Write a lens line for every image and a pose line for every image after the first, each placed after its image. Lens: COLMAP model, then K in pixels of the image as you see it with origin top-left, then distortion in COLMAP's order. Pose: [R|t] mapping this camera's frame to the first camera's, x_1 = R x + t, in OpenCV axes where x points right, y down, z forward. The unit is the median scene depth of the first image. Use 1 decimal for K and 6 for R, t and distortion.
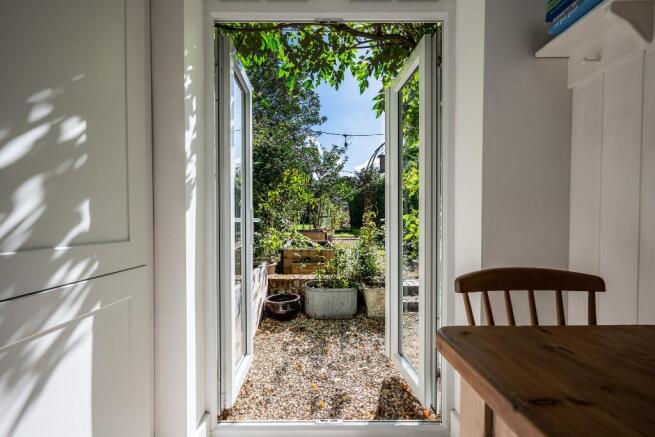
lens RADIAL K [[270.6, 0, 312.9], [0, 270.6, 219.6], [0, 0, 1]] dist [-0.000756, -0.000091]
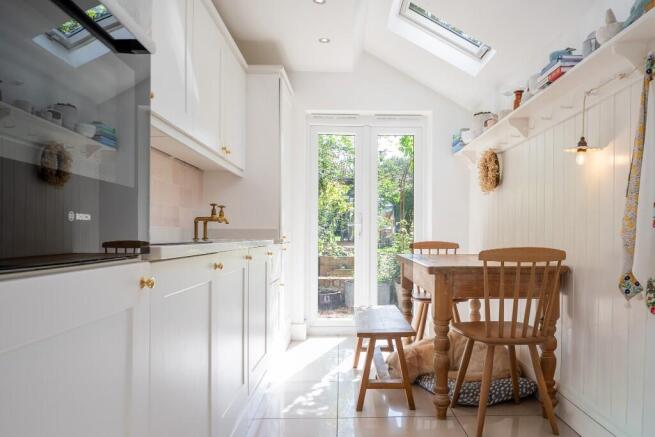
lens RADIAL K [[480.0, 0, 358.3], [0, 480.0, 250.8], [0, 0, 1]] dist [0.003791, 0.002919]
pose [[0.999000, 0.002439, 0.044649, -0.060478], [-0.004382, 0.999045, 0.043482, 0.015810], [-0.044500, -0.043634, 0.998056, -0.991575]]
